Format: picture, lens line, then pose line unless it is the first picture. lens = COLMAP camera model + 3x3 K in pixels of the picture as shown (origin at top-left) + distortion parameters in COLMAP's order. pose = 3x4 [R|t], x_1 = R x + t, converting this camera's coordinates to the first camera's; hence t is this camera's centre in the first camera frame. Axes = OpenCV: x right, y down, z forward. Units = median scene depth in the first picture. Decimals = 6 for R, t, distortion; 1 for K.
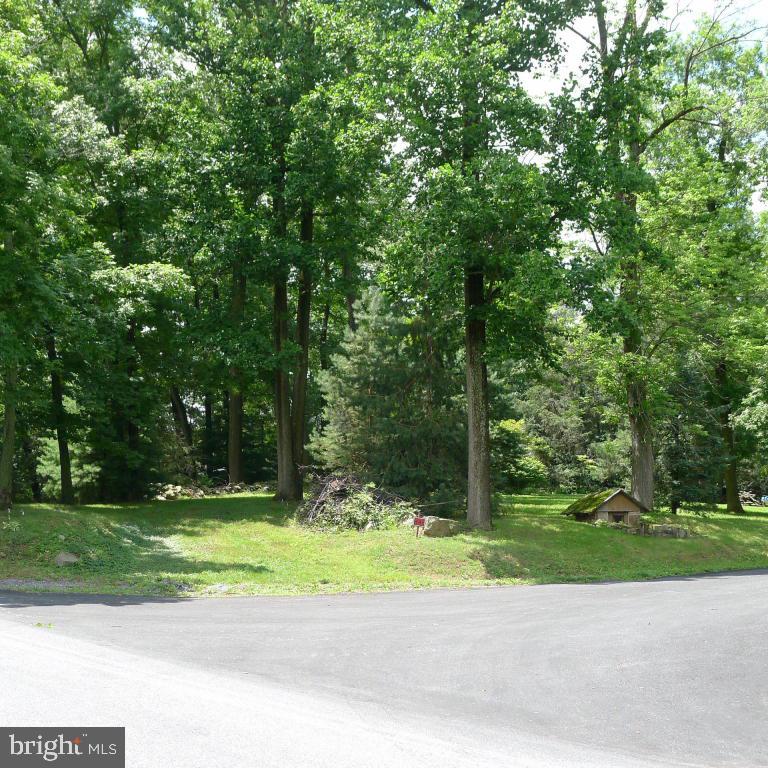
lens RADIAL K [[1059.6, 0, 387.2], [0, 1059.6, 396.1], [0, 0, 1]] dist [-0.037256, 0.000000]
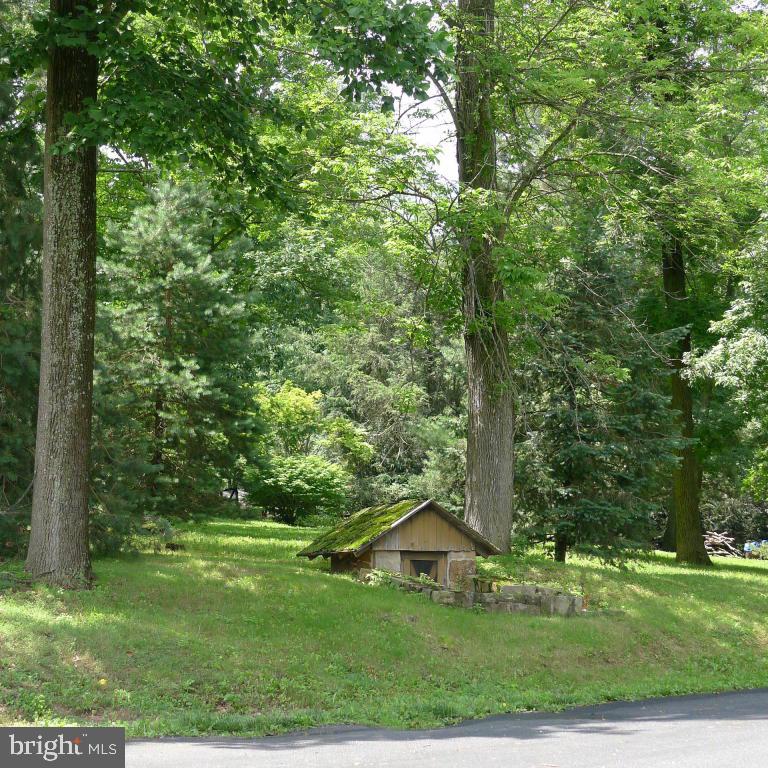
lens RADIAL K [[1667.1, 0, 411.6], [0, 1667.1, 317.3], [0, 0, 1]] dist [-0.038281, 0.000000]
pose [[0.989399, 0.037316, 0.140348, 0.106381], [-0.031484, 0.998555, -0.043549, 0.040513], [-0.141771, 0.038668, 0.989144, 0.301602]]
